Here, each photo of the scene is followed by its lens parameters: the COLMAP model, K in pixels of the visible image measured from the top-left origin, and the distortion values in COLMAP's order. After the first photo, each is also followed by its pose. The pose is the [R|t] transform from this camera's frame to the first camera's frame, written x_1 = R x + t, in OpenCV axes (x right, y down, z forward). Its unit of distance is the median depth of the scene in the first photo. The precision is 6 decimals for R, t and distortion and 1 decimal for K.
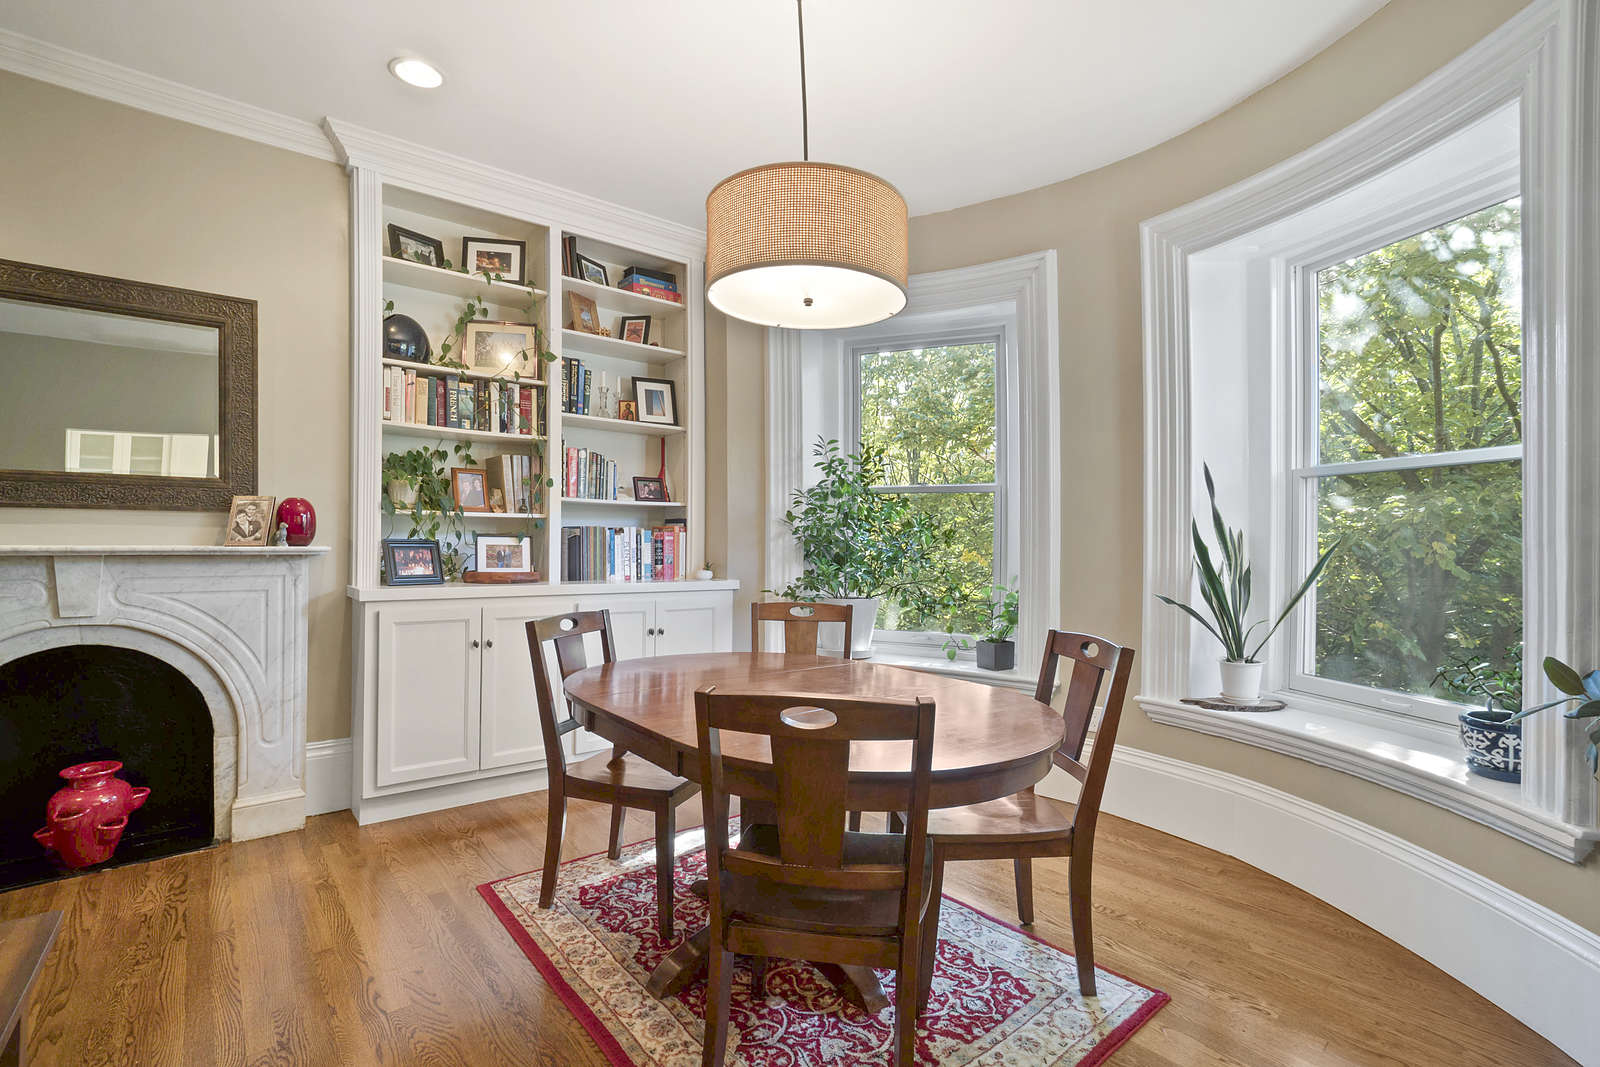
lens RADIAL K [[724.9, 0, 763.7], [0, 724.9, 543.3], [0, 0, 1]] dist [-0.041005, 0.018989]
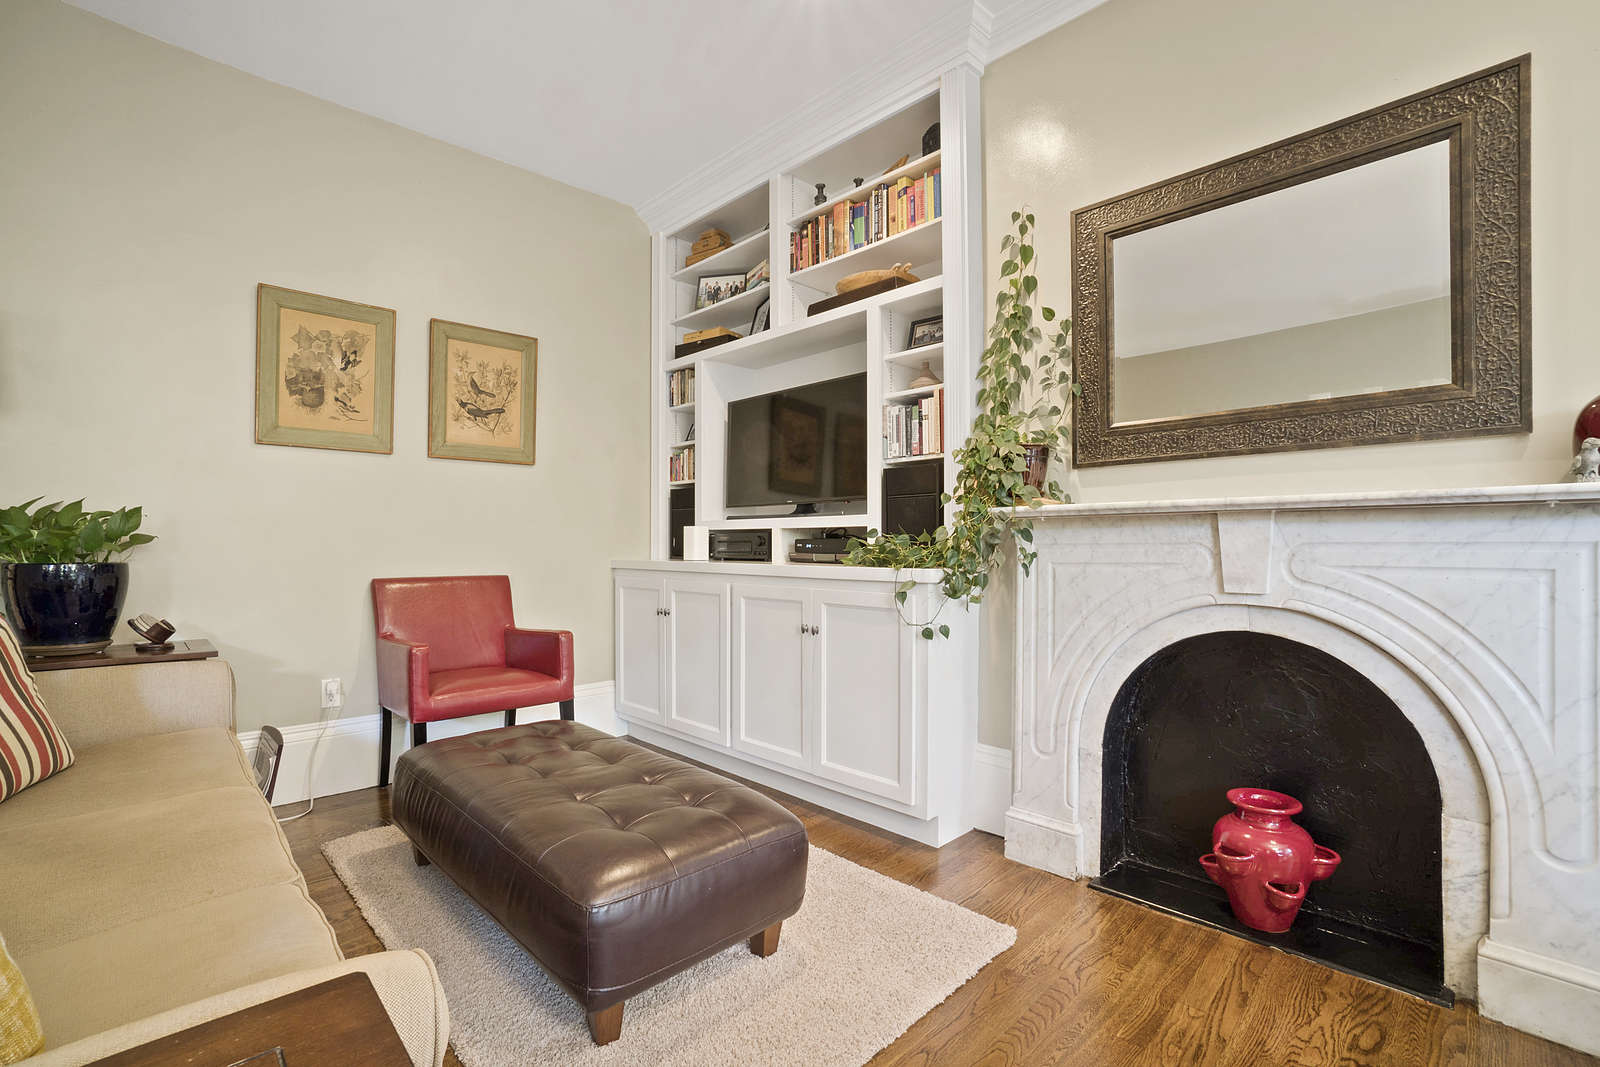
lens RADIAL K [[724.9, 0, 763.7], [0, 724.9, 543.3], [0, 0, 1]] dist [-0.041005, 0.018989]
pose [[0.093467, -0.010254, -0.995570, -0.240454], [0.000590, 0.999947, -0.010244, 0.053803], [0.995622, 0.000370, 0.093468, 0.390765]]
